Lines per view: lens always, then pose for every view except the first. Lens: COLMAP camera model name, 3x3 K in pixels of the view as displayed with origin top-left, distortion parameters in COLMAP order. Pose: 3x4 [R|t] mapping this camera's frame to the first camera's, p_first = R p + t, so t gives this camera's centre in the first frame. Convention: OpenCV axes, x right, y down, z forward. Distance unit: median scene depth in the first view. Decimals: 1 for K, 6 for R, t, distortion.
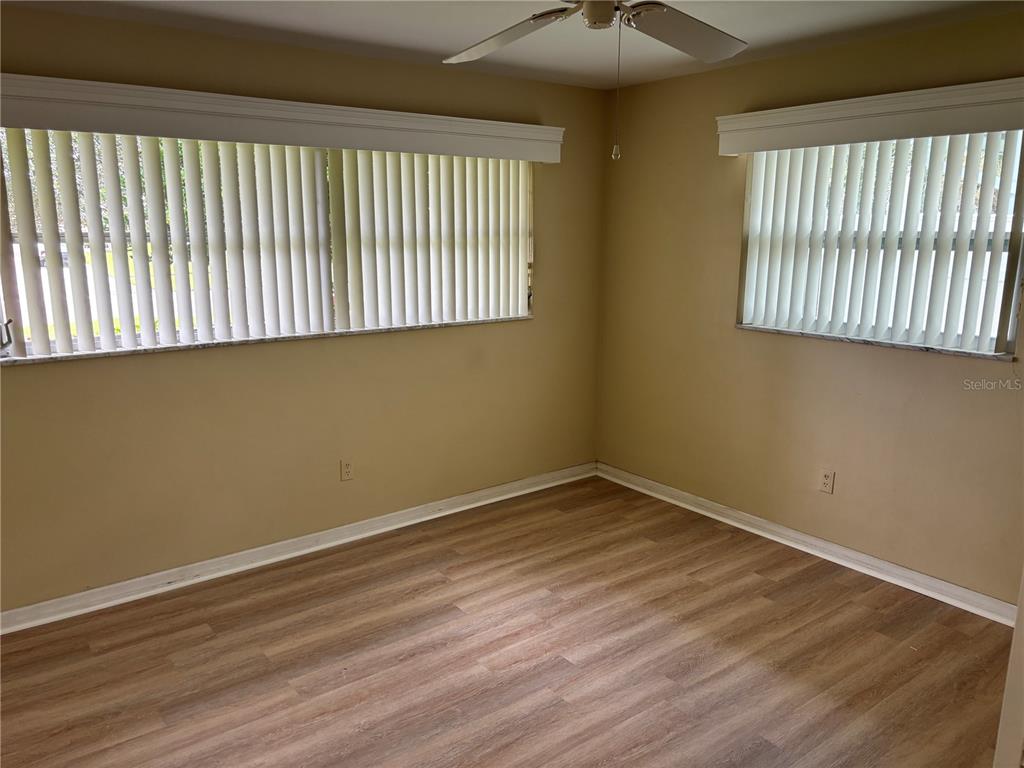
lens RADIAL K [[777.2, 0, 506.8], [0, 777.2, 383.9], [0, 0, 1]] dist [0.040392, -0.041592]
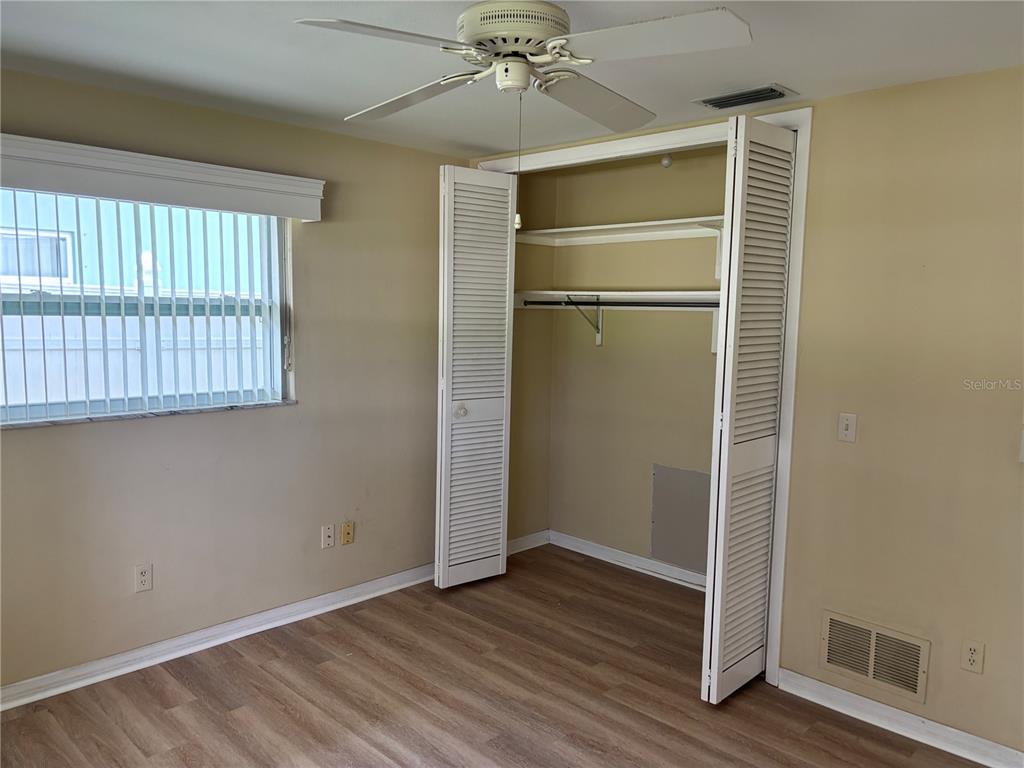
lens RADIAL K [[777.2, 0, 508.1], [0, 777.2, 392.7], [0, 0, 1]] dist [0.040392, -0.041592]
pose [[-0.129898, -0.117941, 0.984488, -0.529068], [0.182994, 0.972992, 0.140709, -0.138311], [-0.974495, 0.198433, -0.104807, 0.721999]]
